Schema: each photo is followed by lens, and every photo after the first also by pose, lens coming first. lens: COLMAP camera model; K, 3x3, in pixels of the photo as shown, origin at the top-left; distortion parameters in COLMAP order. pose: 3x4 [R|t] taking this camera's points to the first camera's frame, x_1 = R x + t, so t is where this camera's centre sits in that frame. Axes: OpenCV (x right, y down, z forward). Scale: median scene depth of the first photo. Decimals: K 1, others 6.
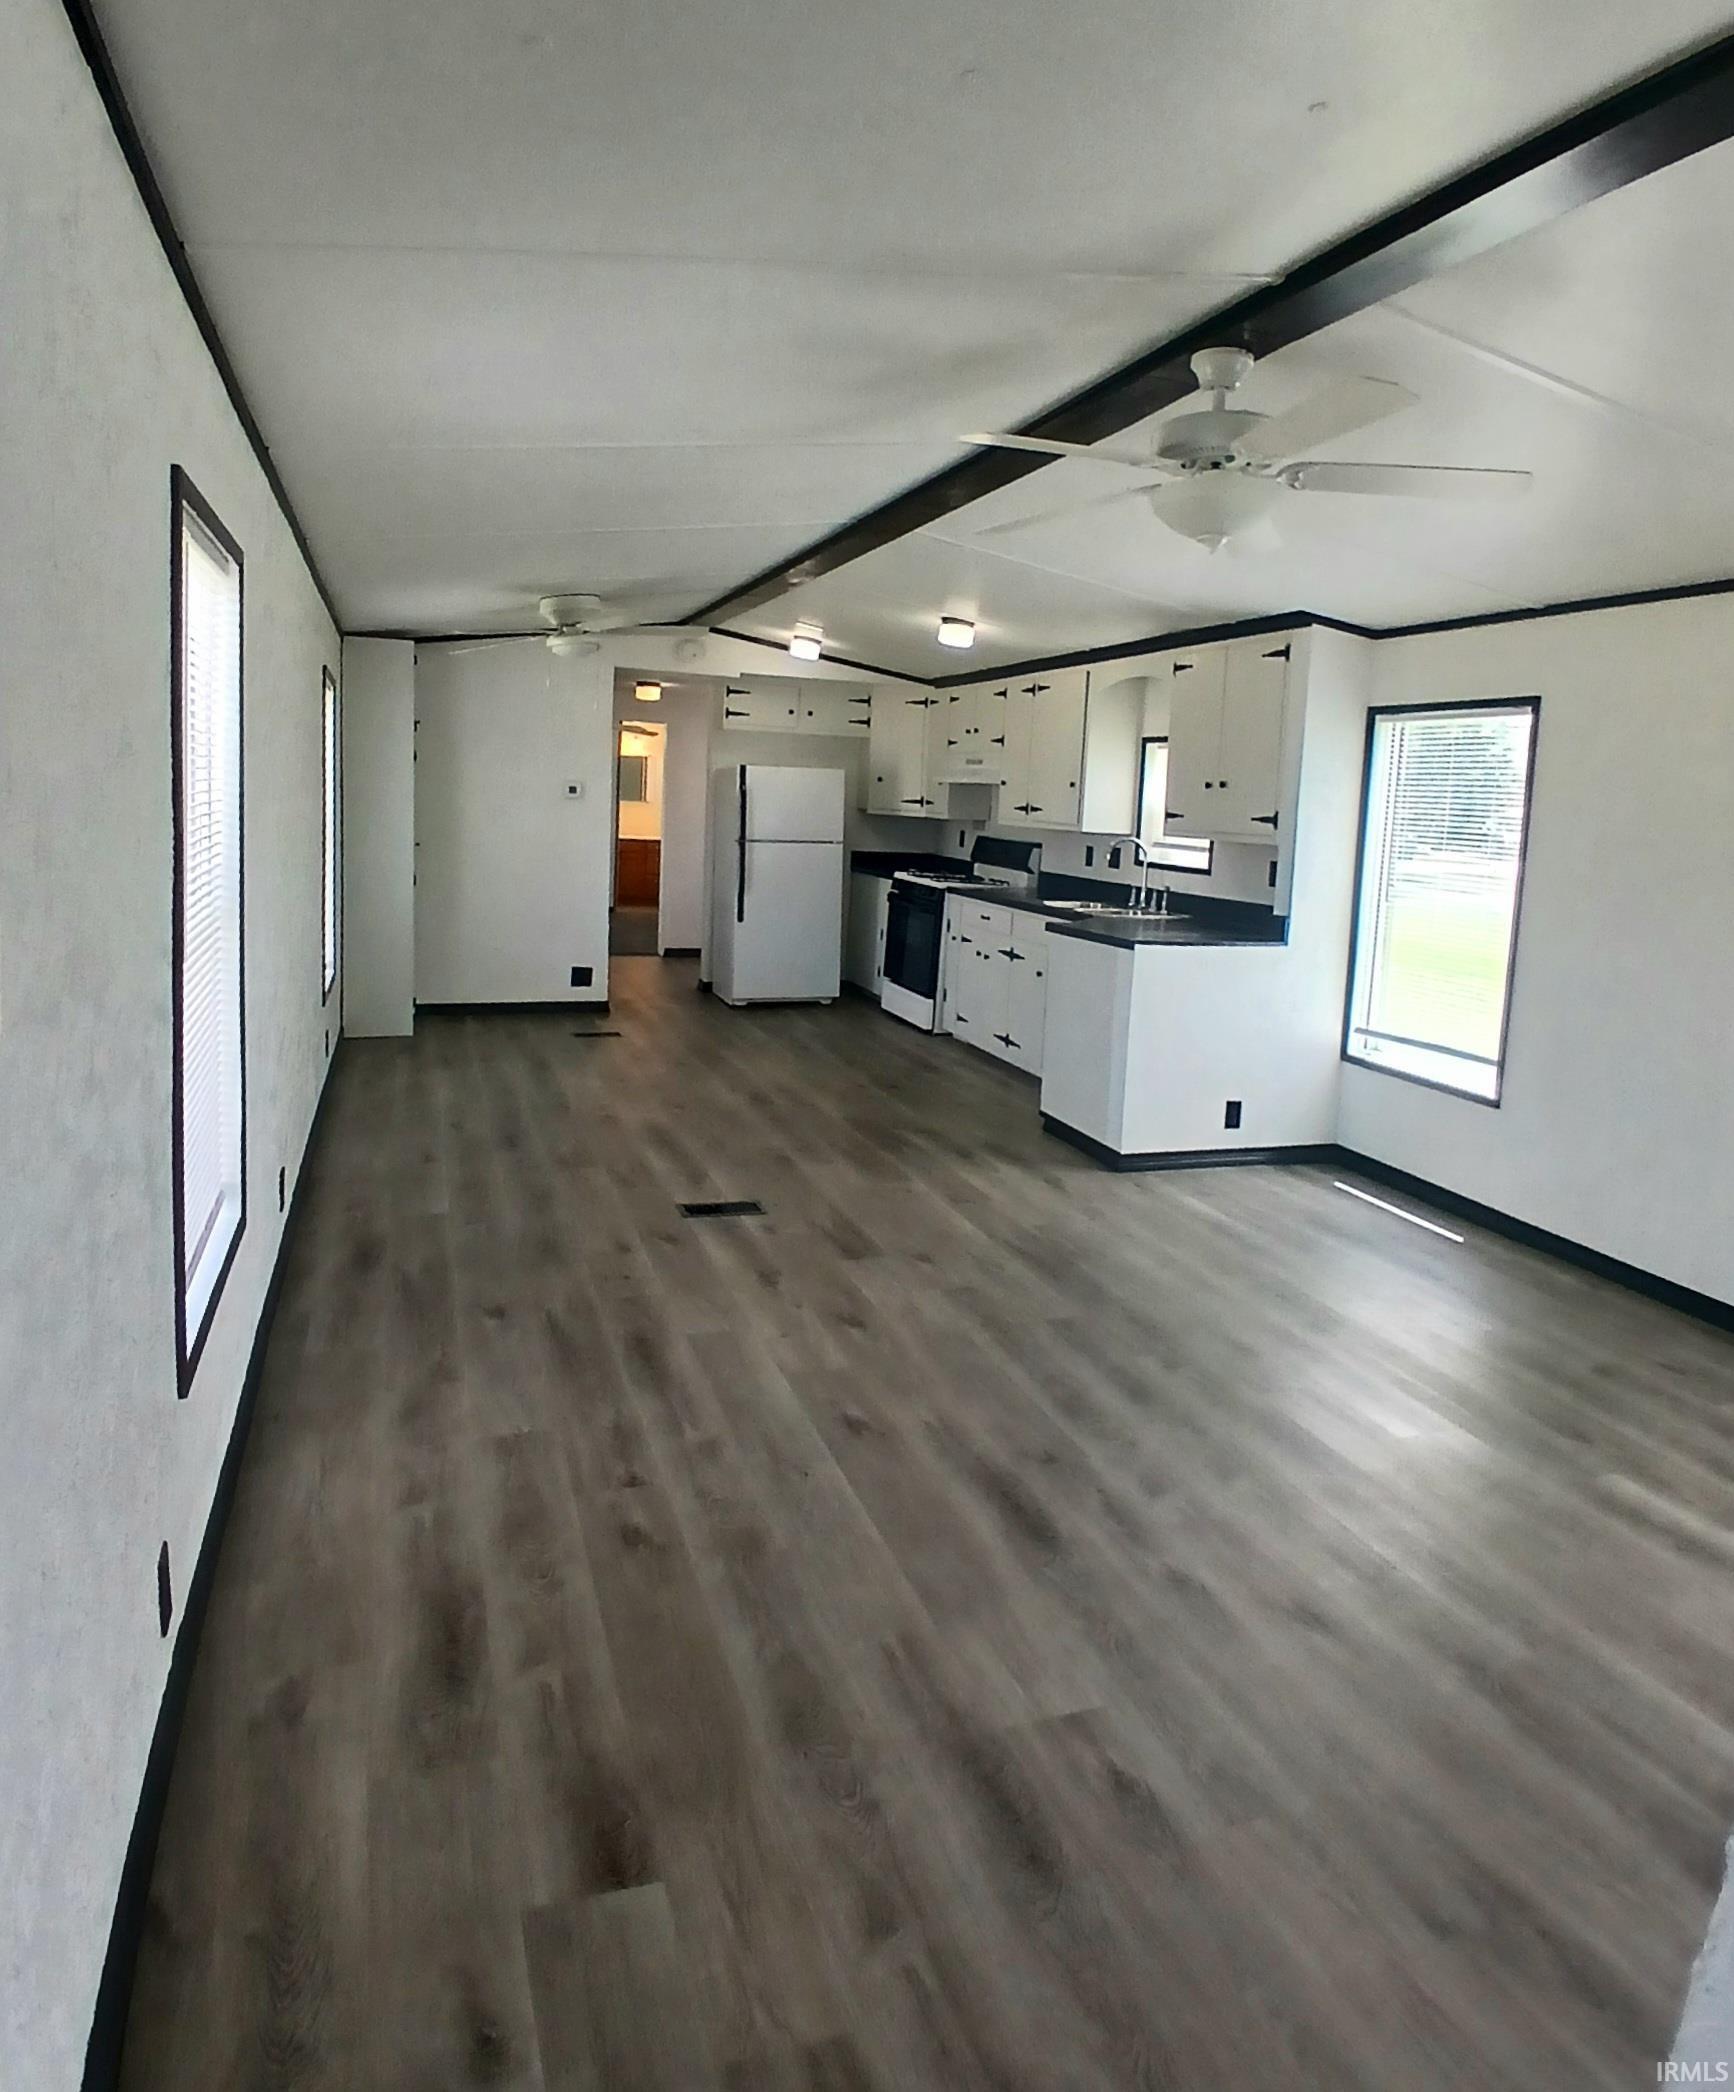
lens RADIAL K [[1357.2, 0, 868.5], [0, 1357.2, 946.2], [0, 0, 1]] dist [-0.000038, -0.000029]
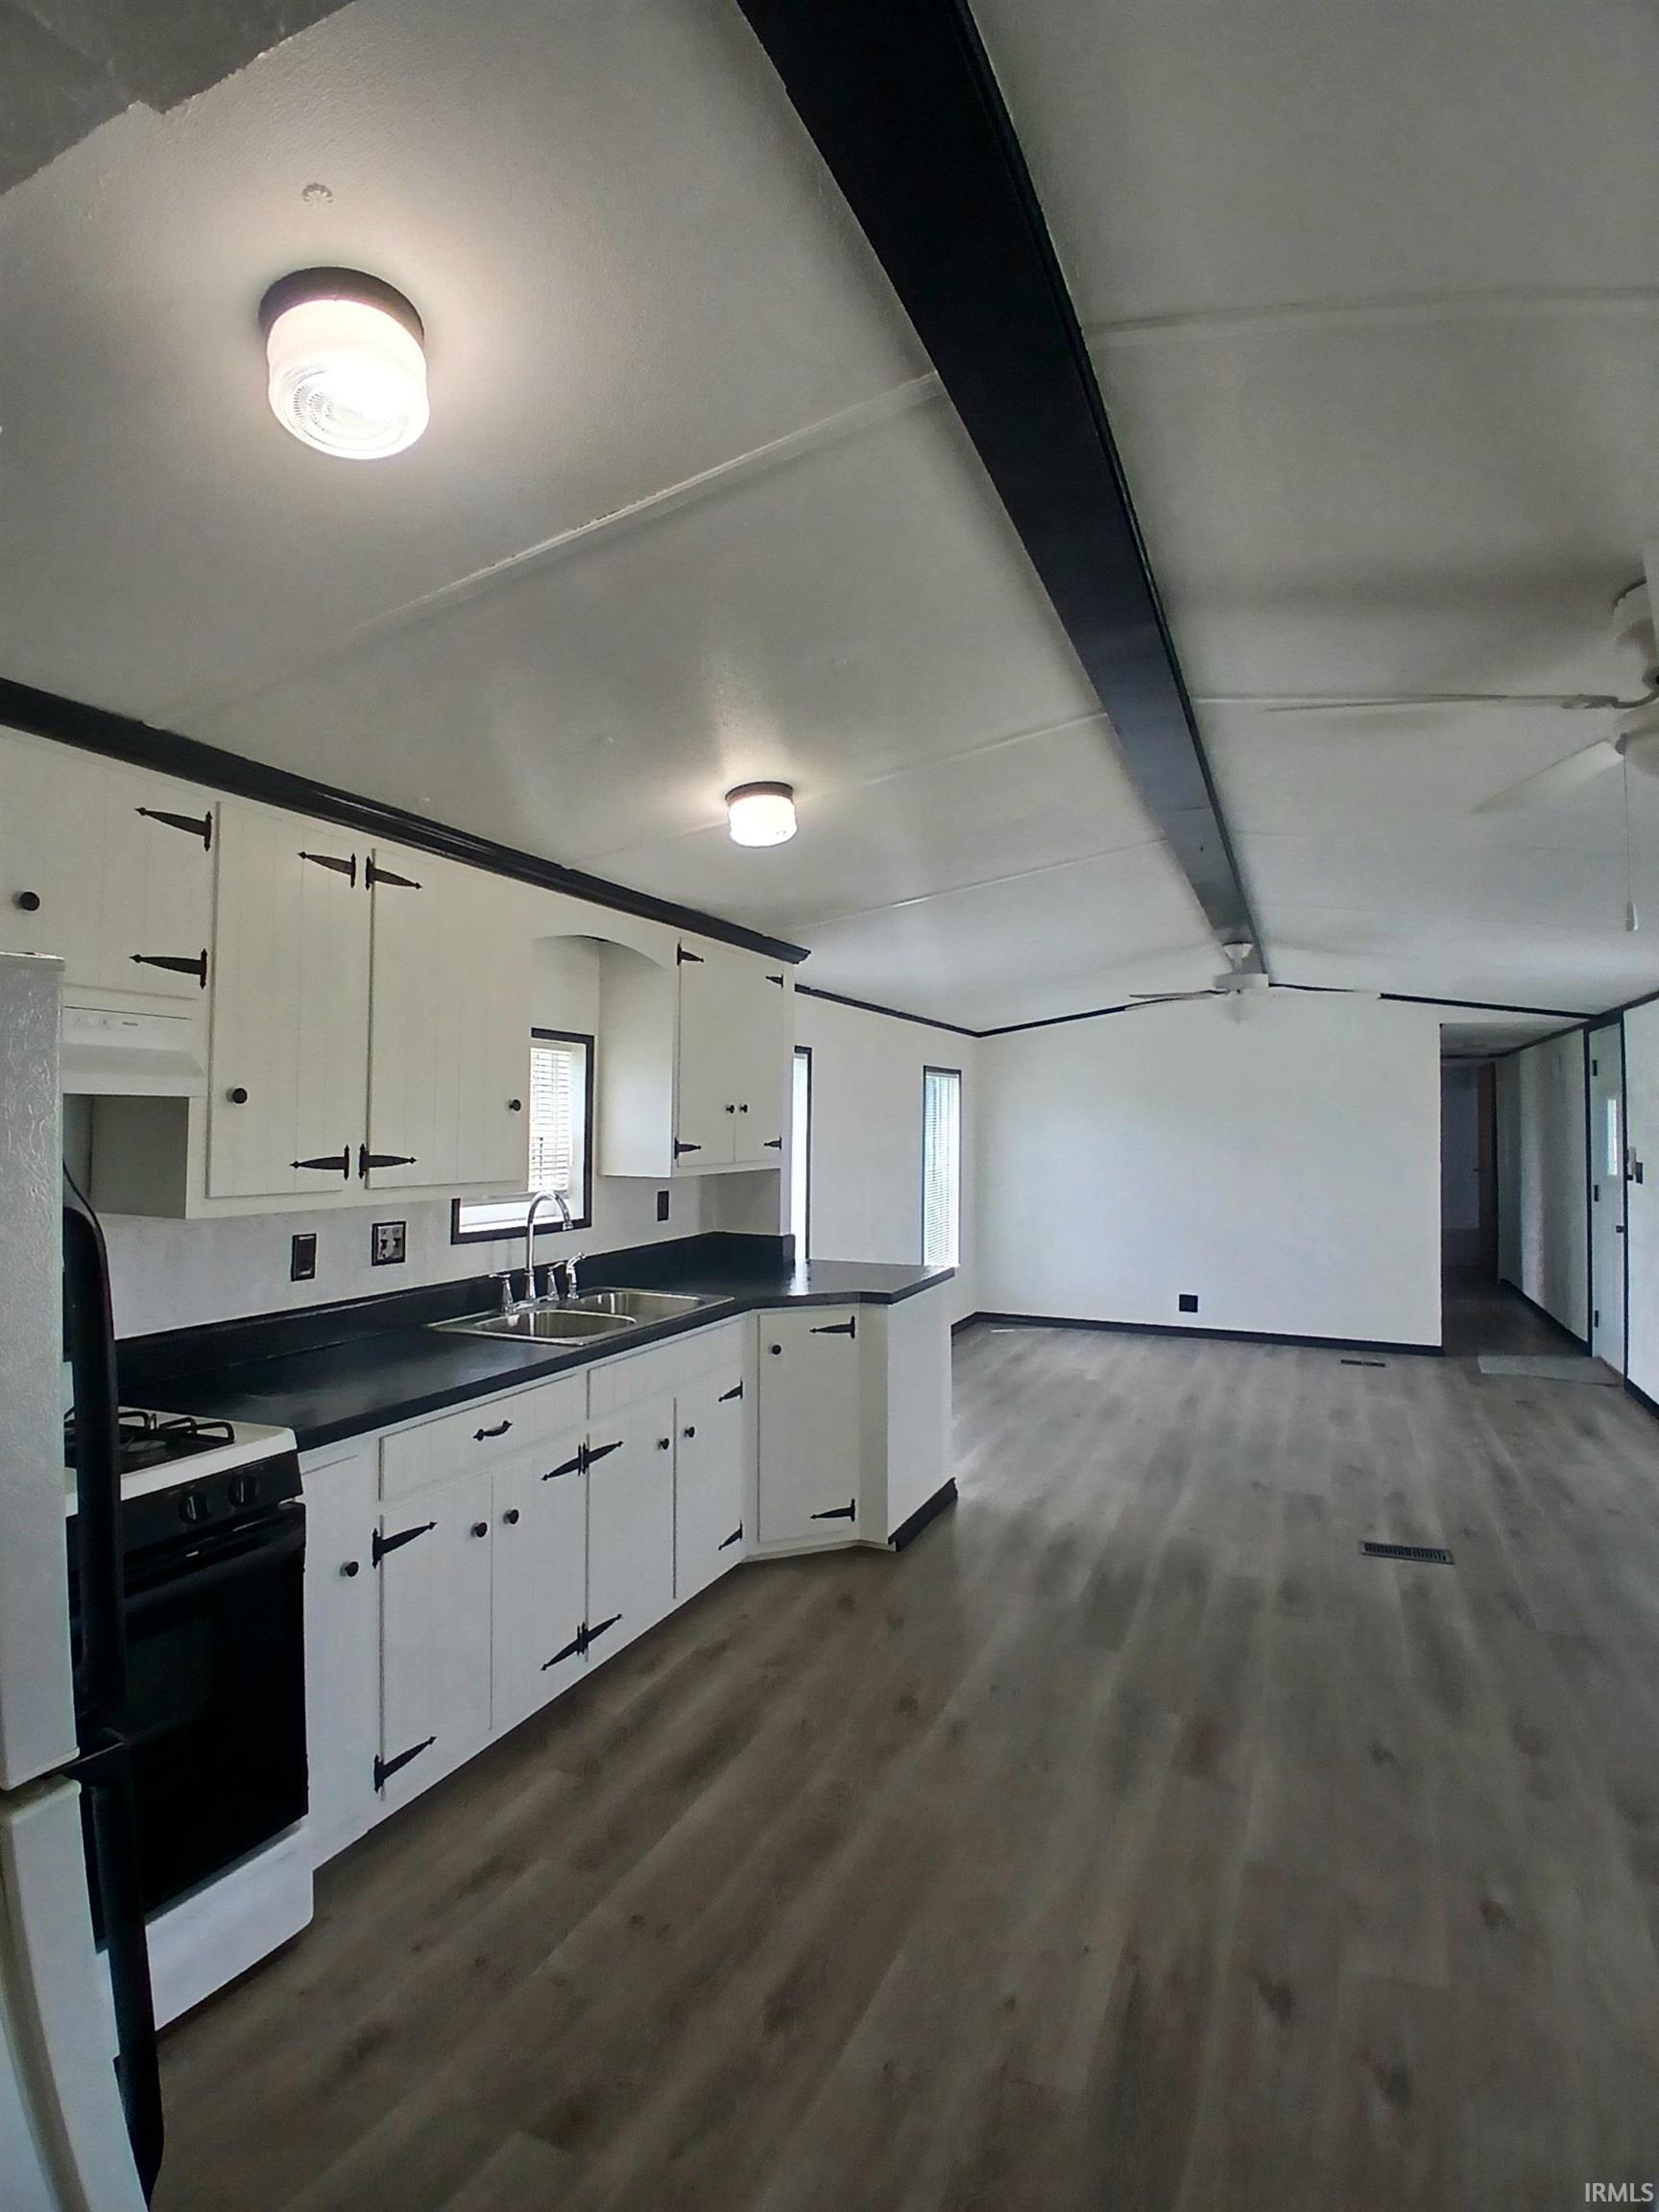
lens RADIAL K [[1095.1, 0, 825.9], [0, 1095.1, 1093.5], [0, 0, 1]] dist [0.010335, -0.048739]
pose [[-0.730819, -0.034873, 0.681680, -0.333045], [0.032930, 0.995730, 0.086243, -0.235286], [-0.681776, 0.085476, -0.726550, 1.846979]]
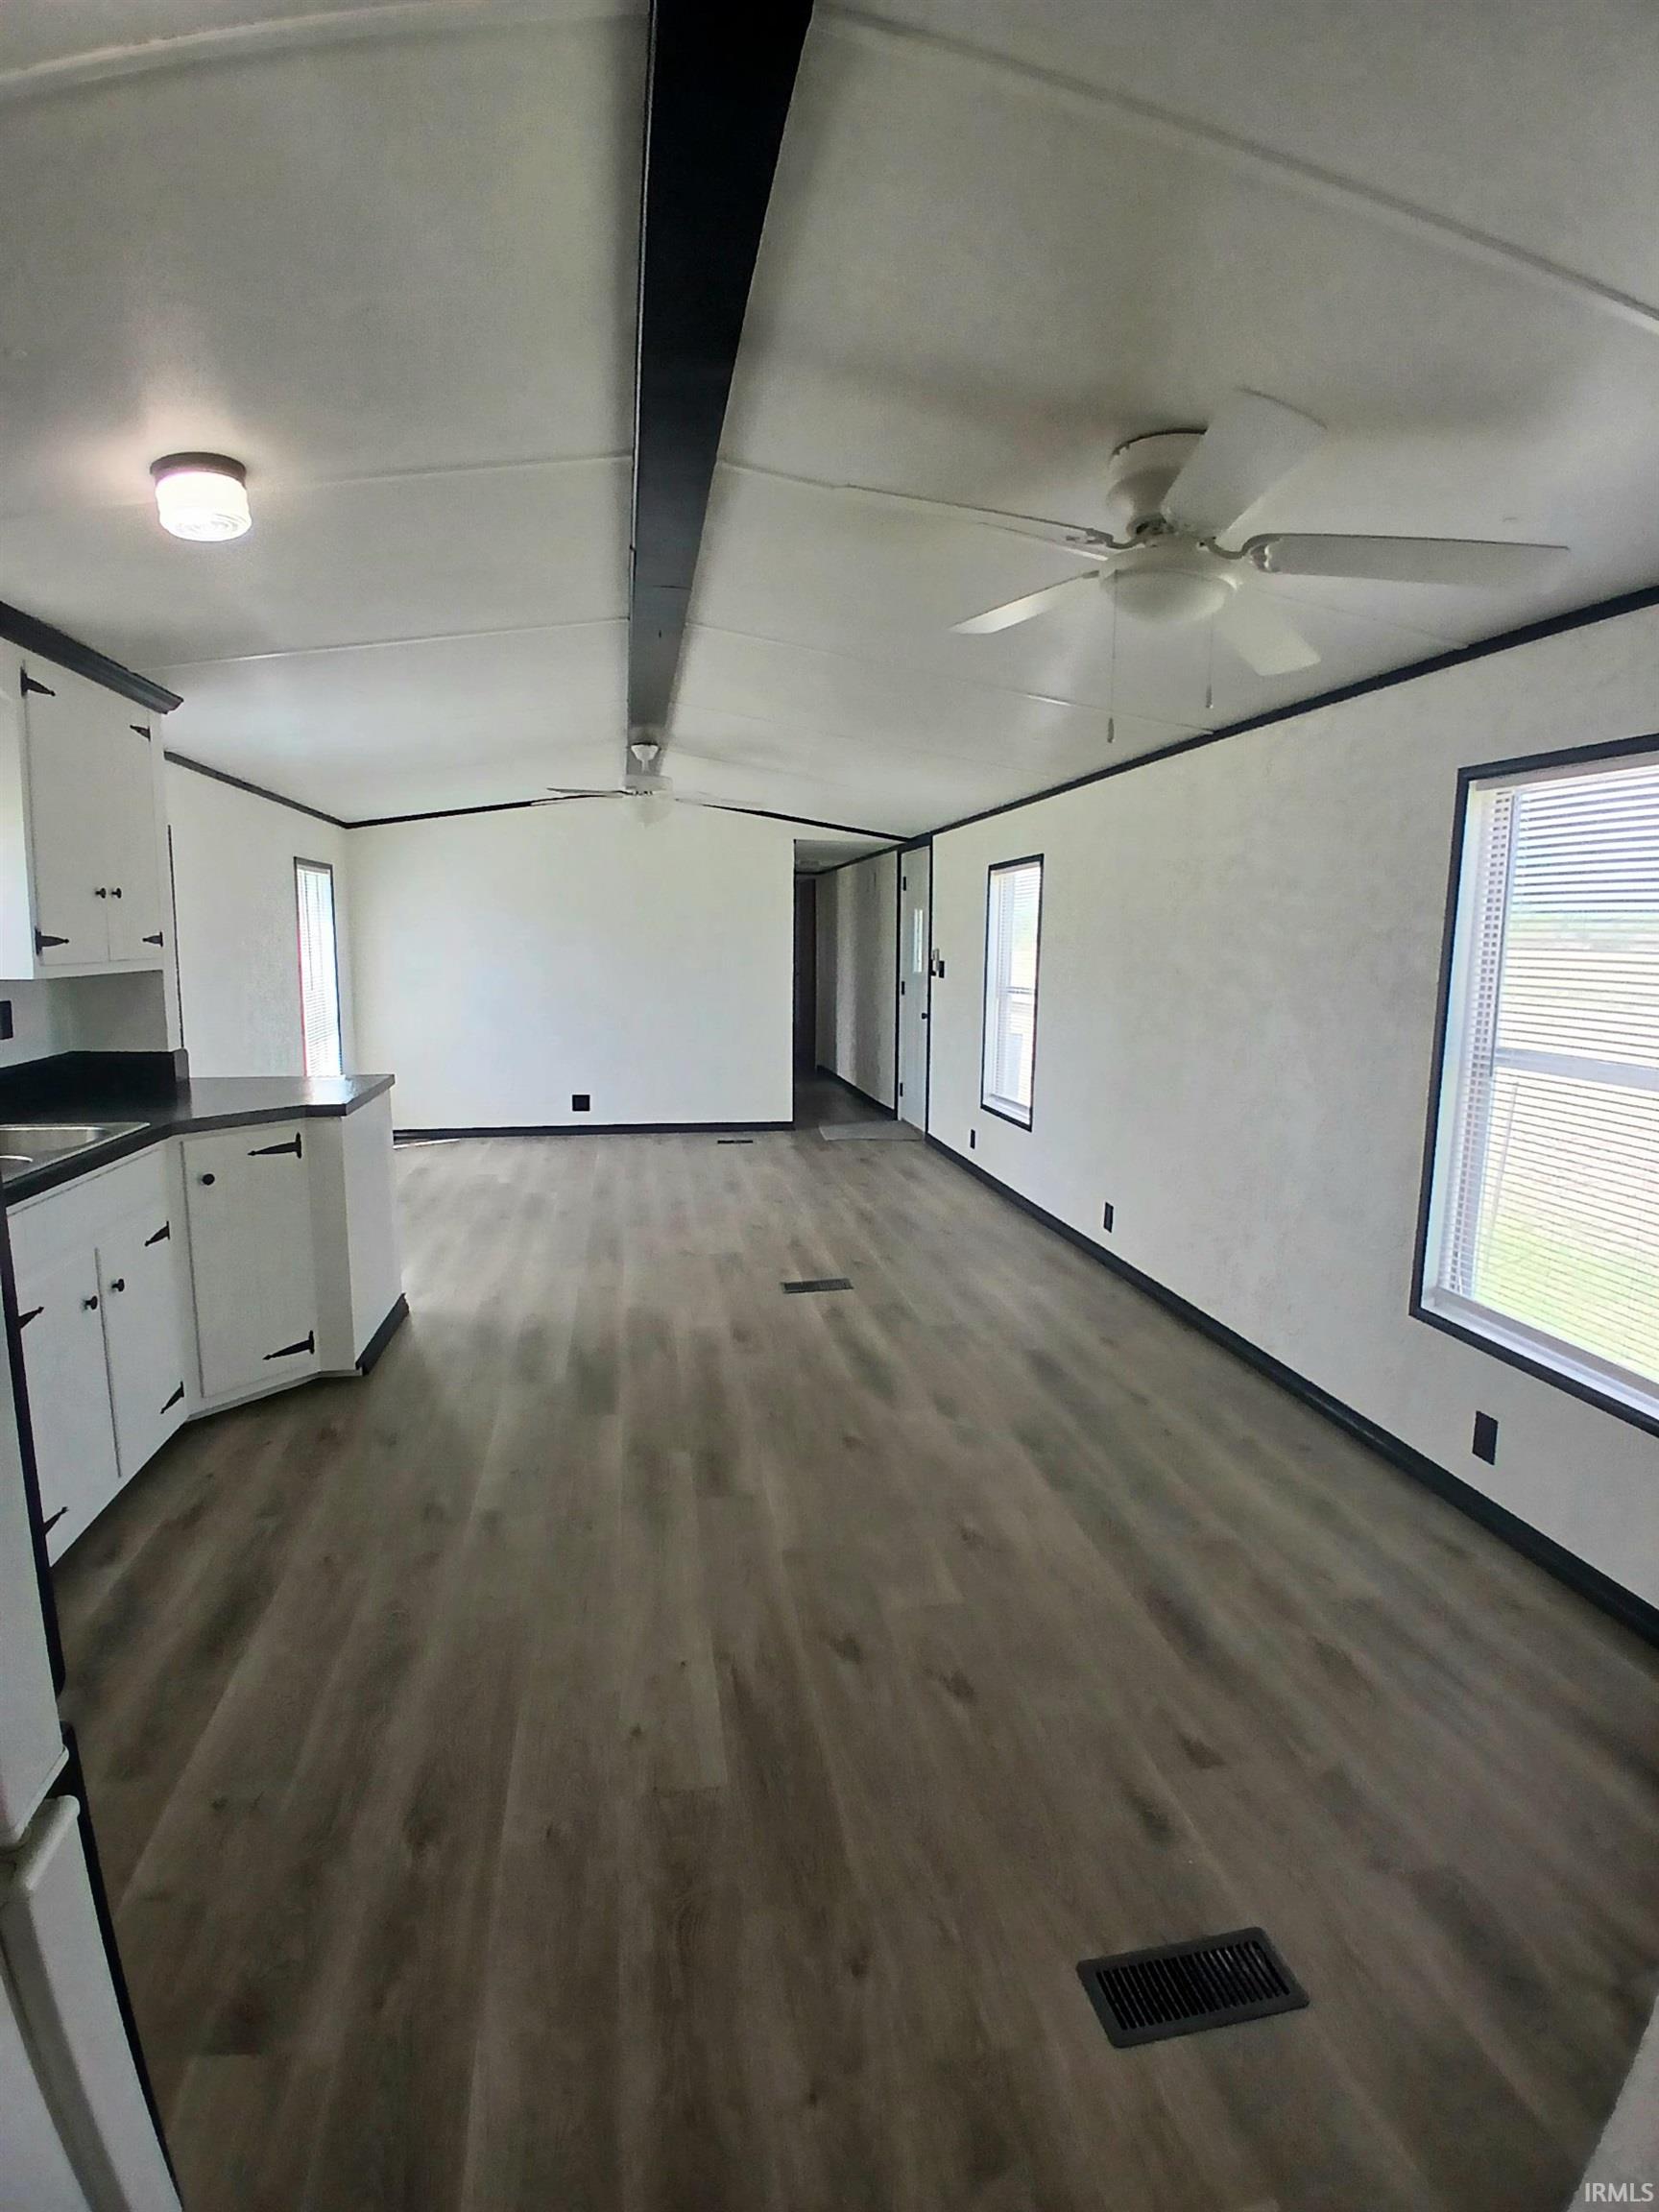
lens RADIAL K [[1095.1, 0, 825.9], [0, 1095.1, 1093.5], [0, 0, 1]] dist [0.010335, -0.048739]
pose [[-0.986166, -0.078804, 0.145828, -0.243861], [-0.040309, 0.967364, 0.250164, -0.218056], [-0.160783, 0.240825, -0.957158, 1.878065]]
